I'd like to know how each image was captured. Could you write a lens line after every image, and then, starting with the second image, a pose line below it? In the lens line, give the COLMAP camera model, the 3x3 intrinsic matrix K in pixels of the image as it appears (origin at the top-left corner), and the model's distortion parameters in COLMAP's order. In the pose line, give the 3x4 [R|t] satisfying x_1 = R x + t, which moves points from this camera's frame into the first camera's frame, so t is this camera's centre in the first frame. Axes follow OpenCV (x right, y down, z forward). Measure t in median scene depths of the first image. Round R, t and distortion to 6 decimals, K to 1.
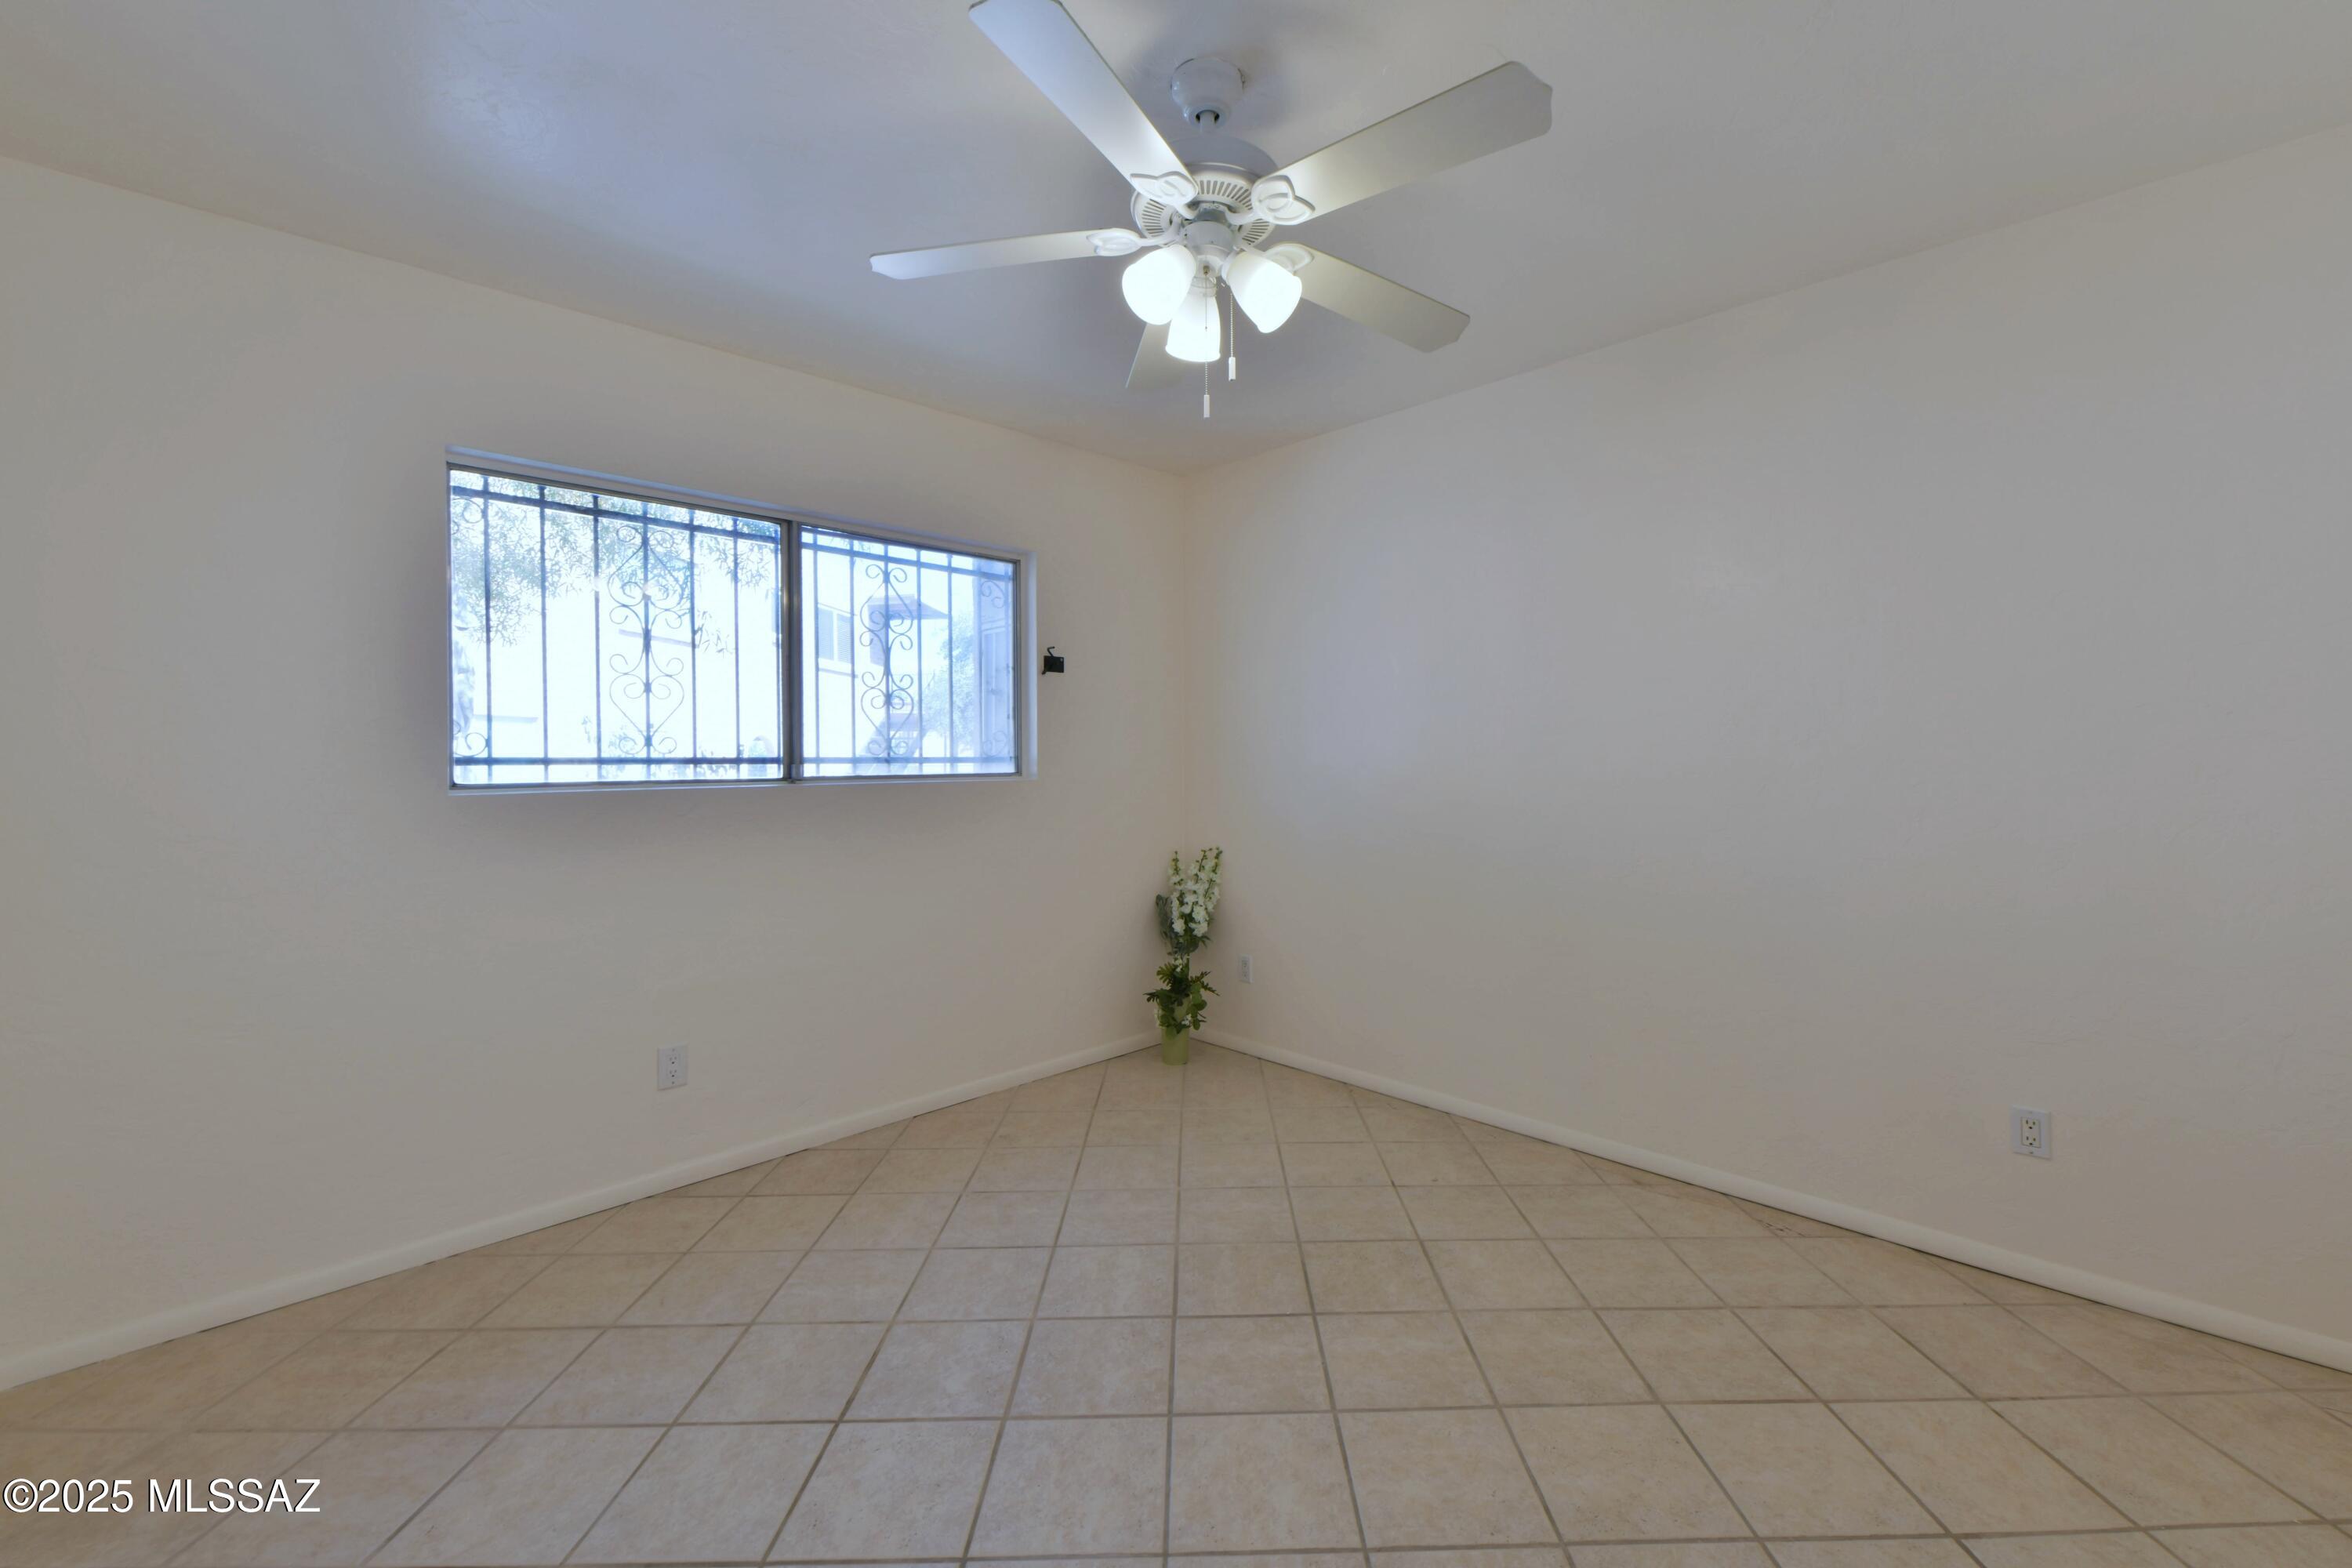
lens RADIAL K [[933.7, 0, 1187.3], [0, 933.7, 777.2], [0, 0, 1]] dist [-0.007948, -0.000291]
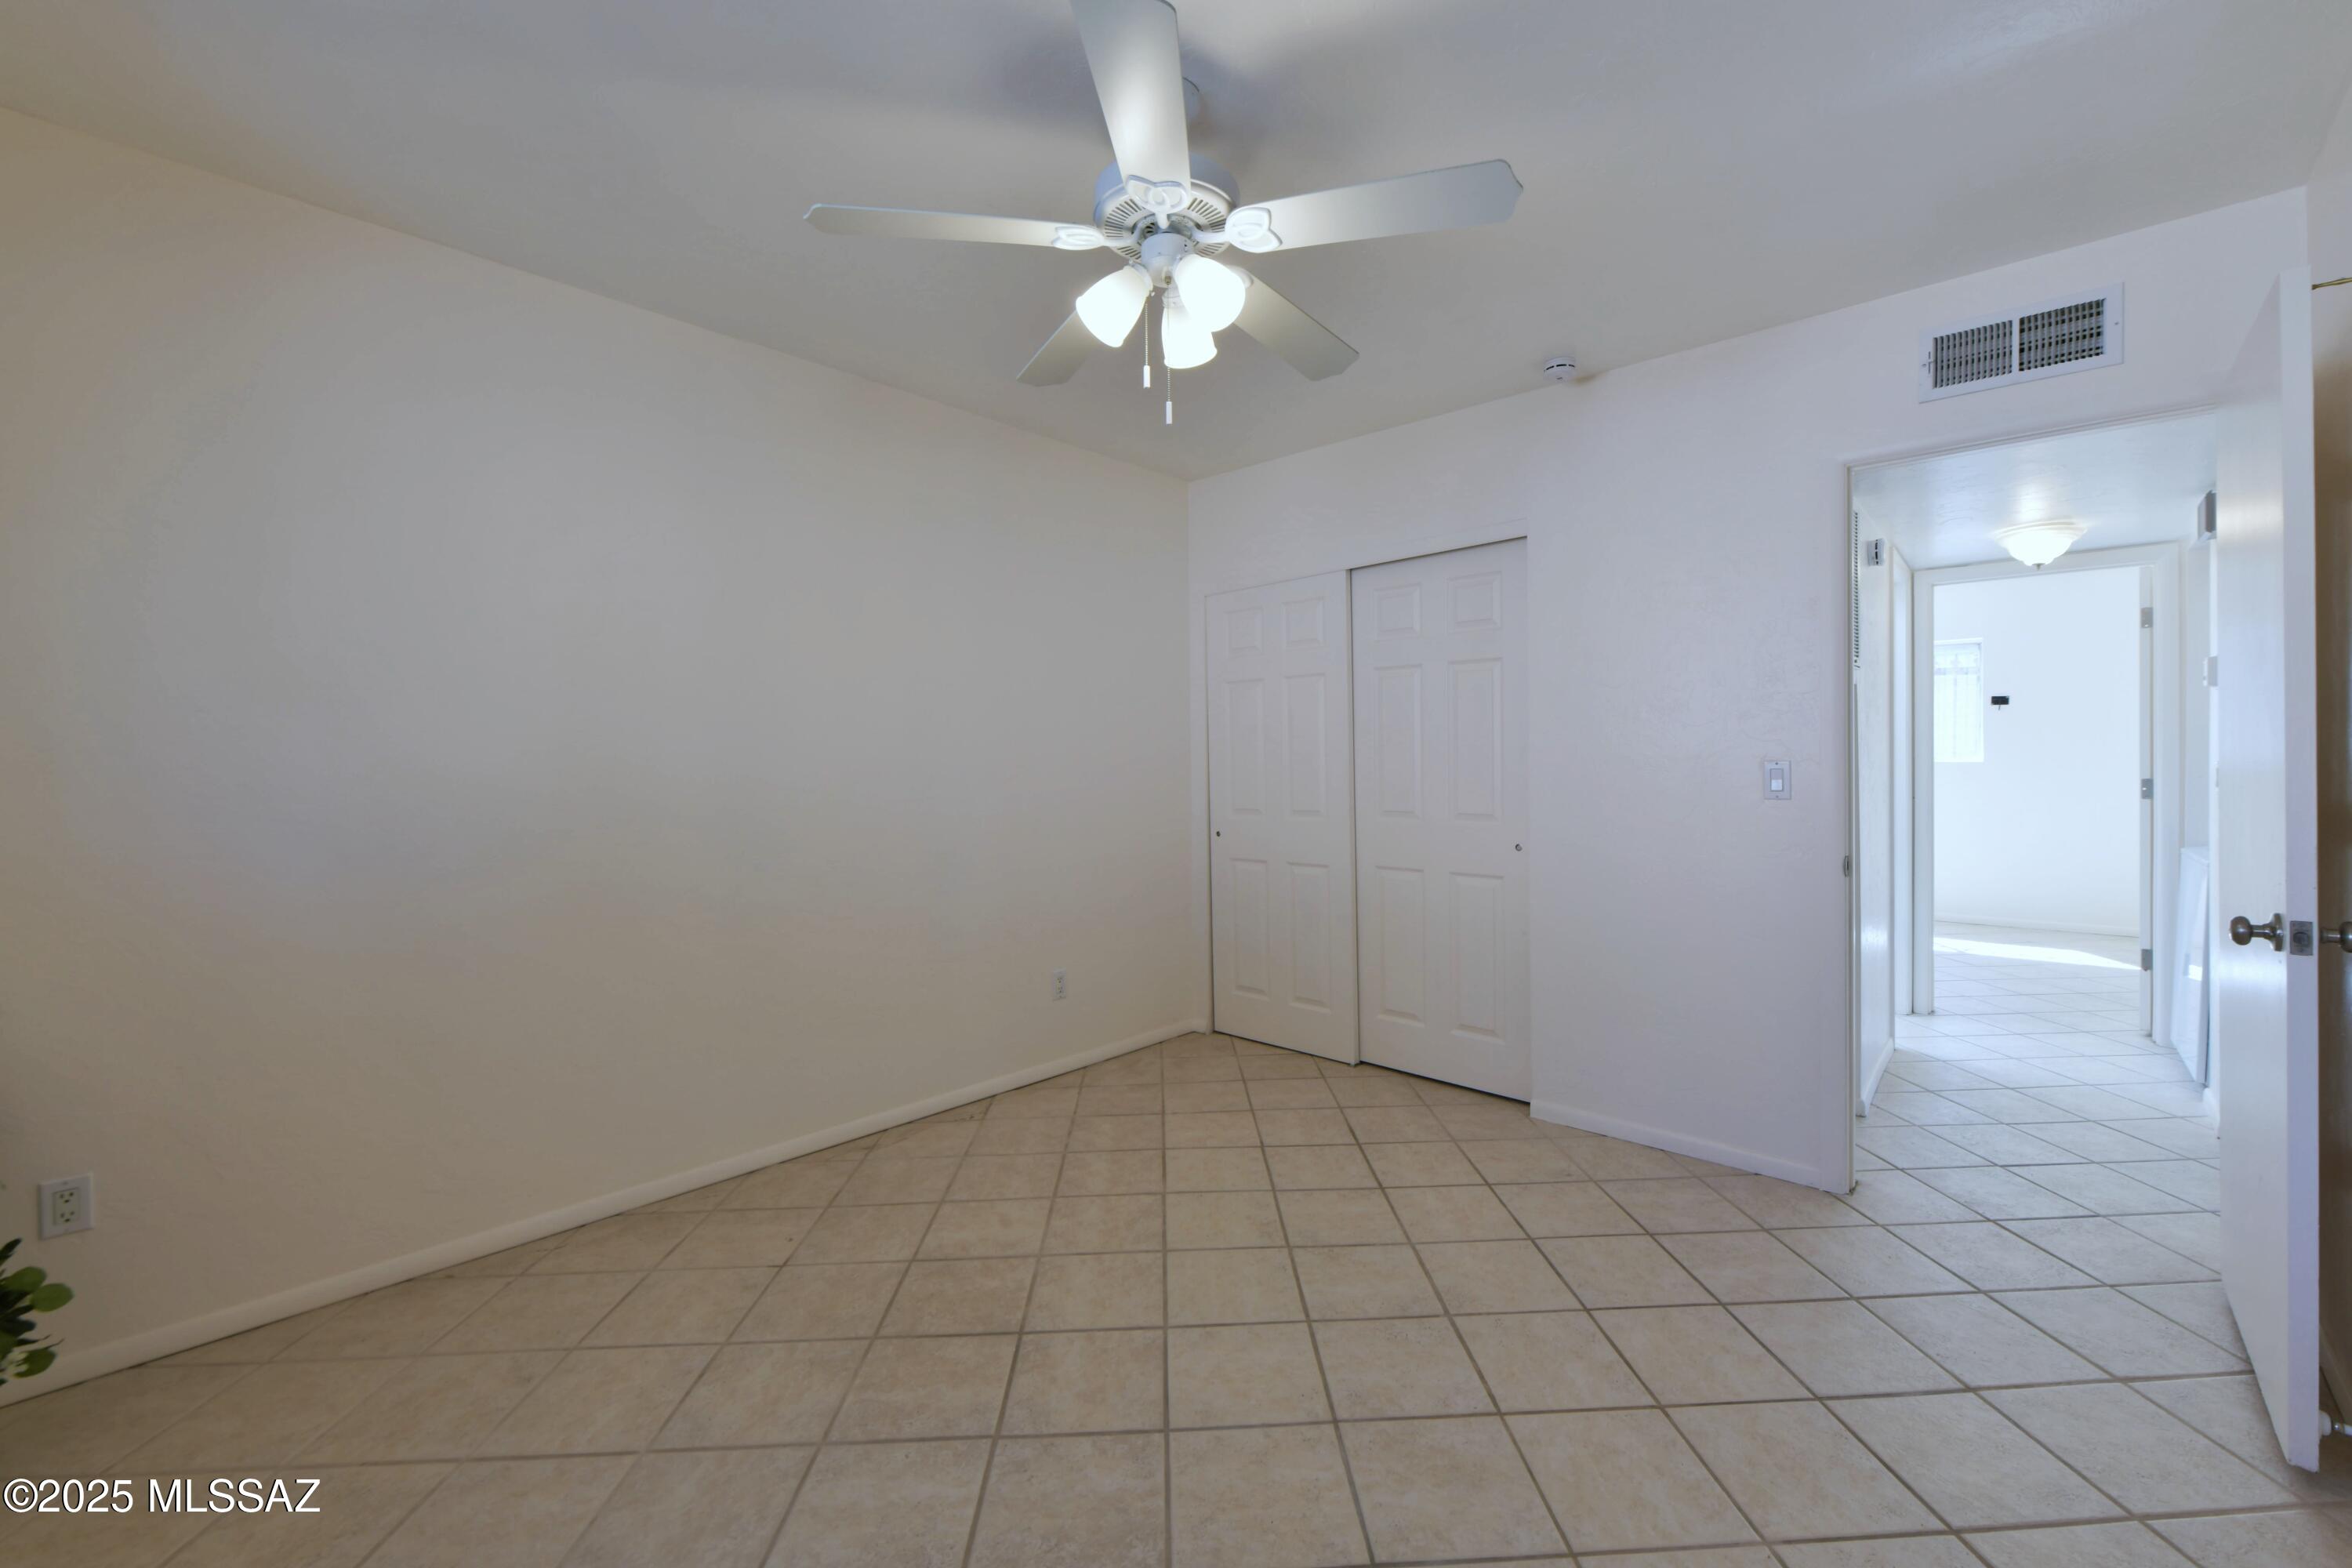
lens RADIAL K [[933.7, 0, 1190.2], [0, 933.7, 771.2], [0, 0, 1]] dist [-0.007948, -0.000291]
pose [[-0.033929, -0.007130, 0.999399, -0.845172], [0.026616, 0.999613, 0.008035, -0.023977], [-0.999070, 0.026872, -0.033726, 0.826452]]
